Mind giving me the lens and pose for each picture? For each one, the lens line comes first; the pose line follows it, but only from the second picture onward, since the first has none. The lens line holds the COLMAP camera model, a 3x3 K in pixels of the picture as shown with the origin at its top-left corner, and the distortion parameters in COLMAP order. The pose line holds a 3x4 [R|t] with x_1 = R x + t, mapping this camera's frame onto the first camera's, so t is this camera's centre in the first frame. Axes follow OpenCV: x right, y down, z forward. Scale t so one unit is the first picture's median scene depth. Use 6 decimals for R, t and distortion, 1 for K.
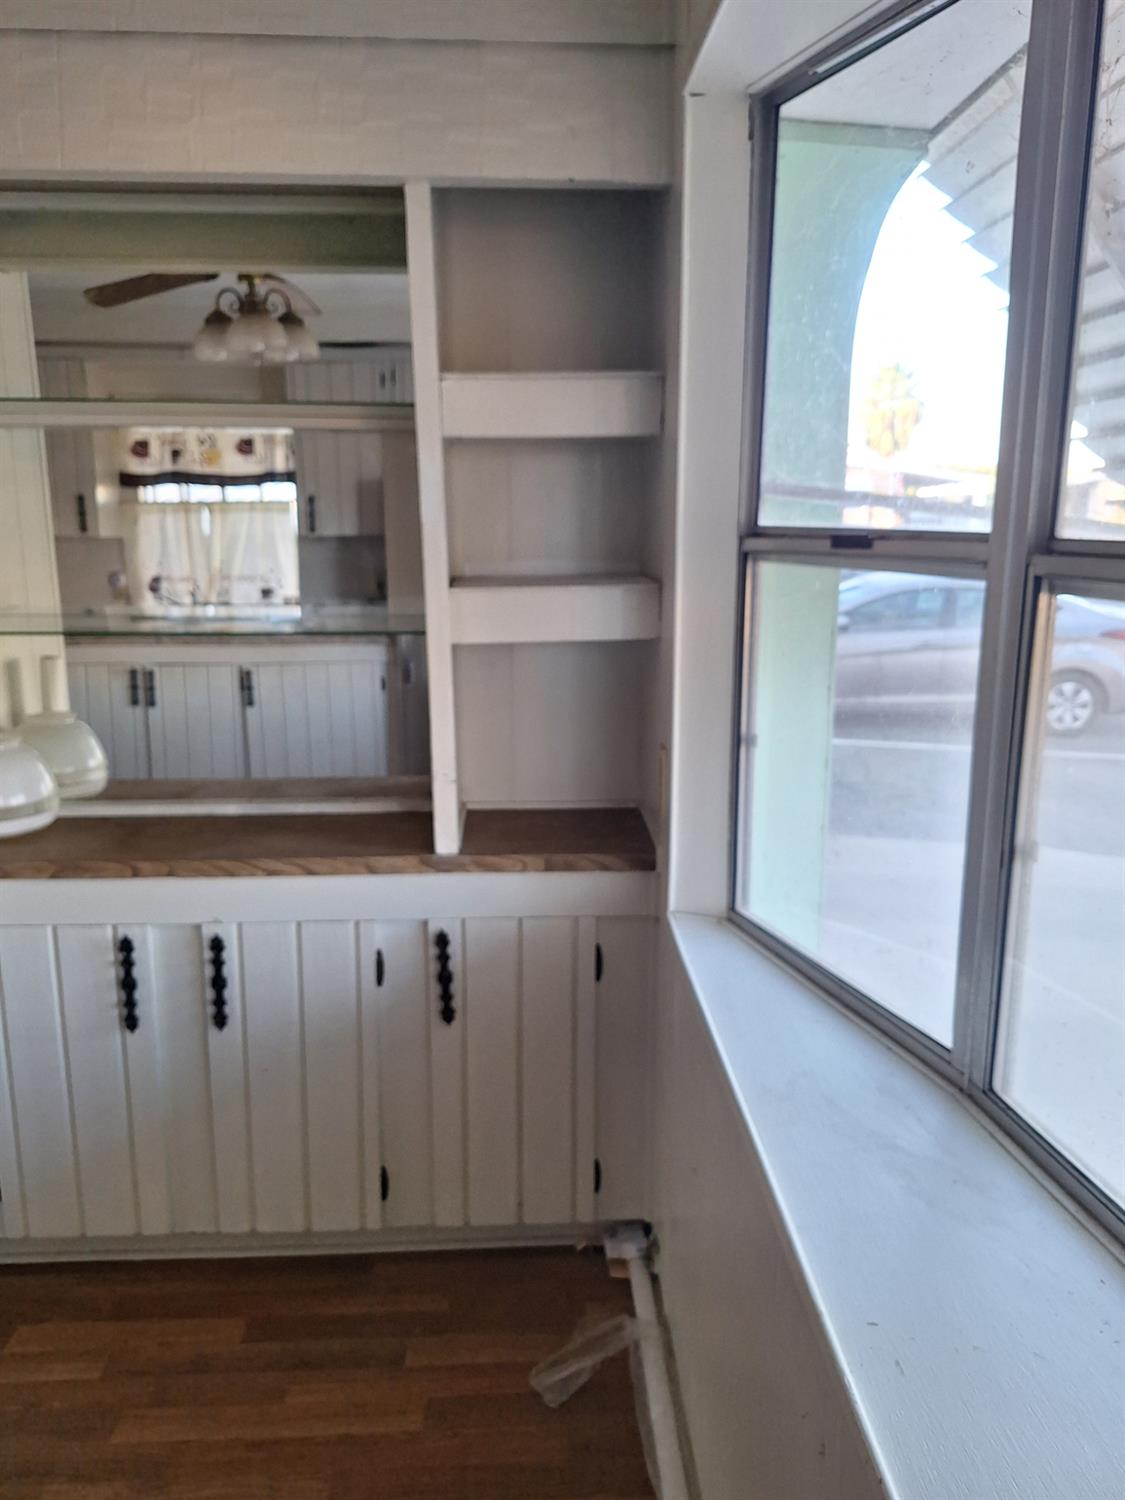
lens RADIAL K [[1065.3, 0, 561.1], [0, 1065.3, 766.2], [0, 0, 1]] dist [0.068407, -0.059897]
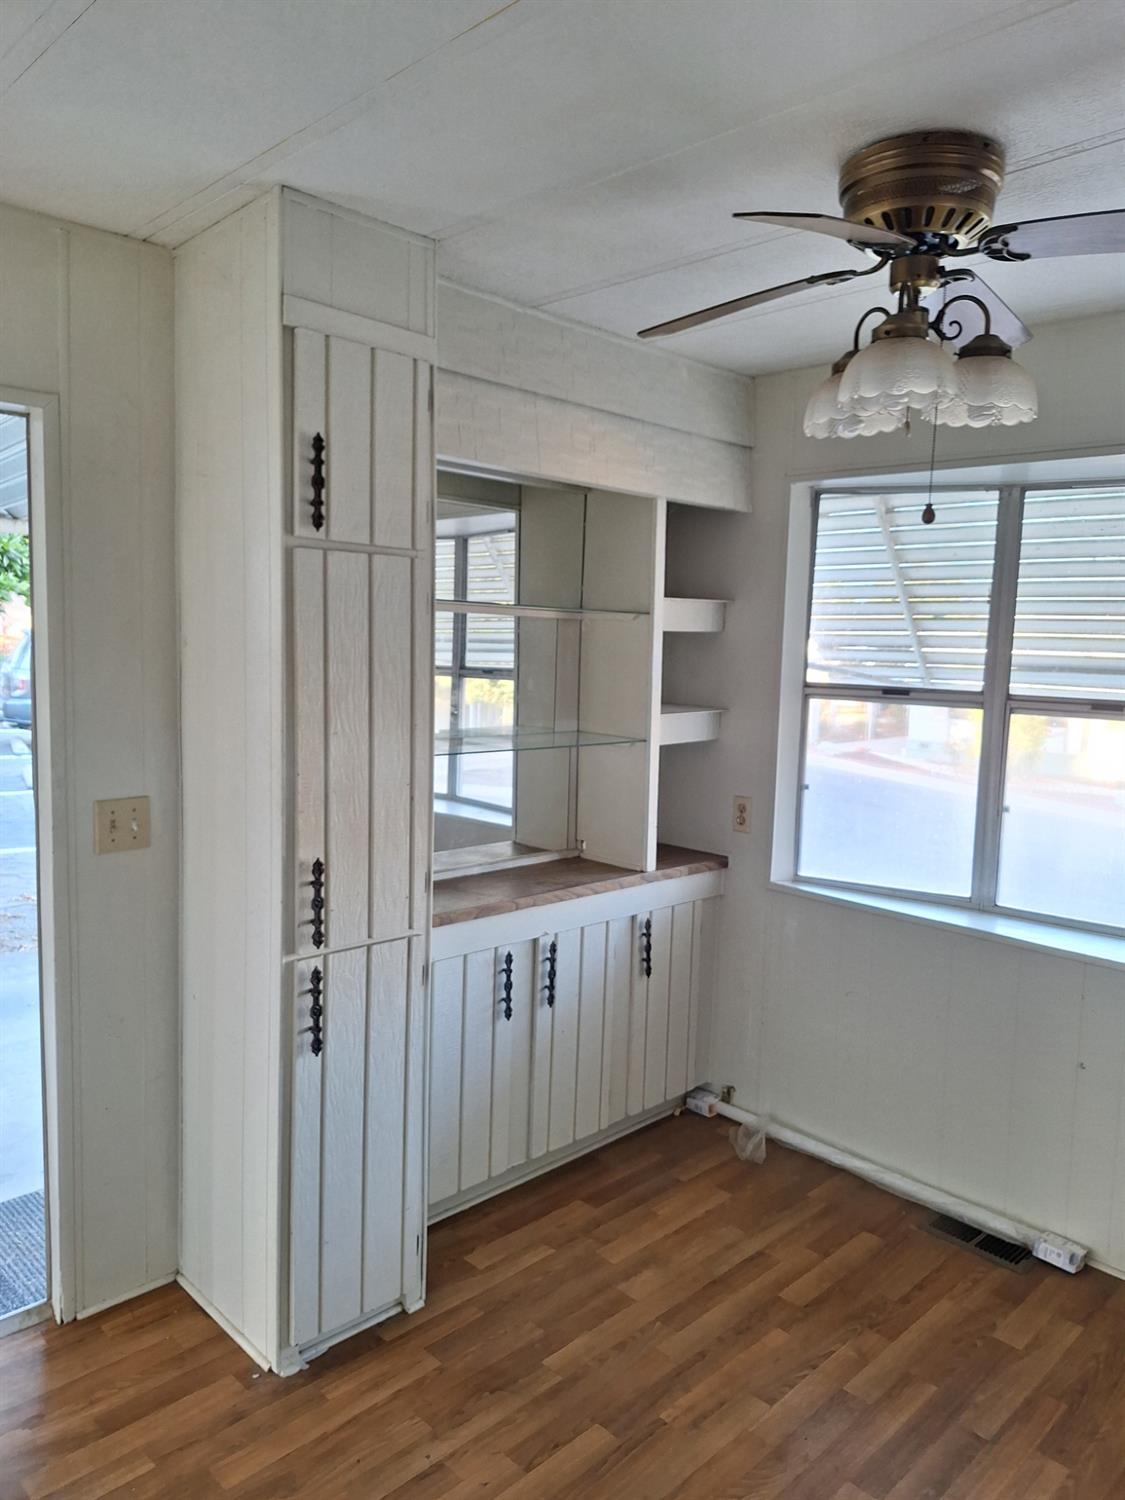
lens RADIAL K [[1065.3, 0, 566.6], [0, 1065.3, 765.6], [0, 0, 1]] dist [0.068407, -0.059897]
pose [[0.740230, -0.057069, 0.669927, -1.306647], [0.116110, 0.992272, -0.043767, -0.023812], [-0.662252, 0.110183, 0.741136, -0.162524]]
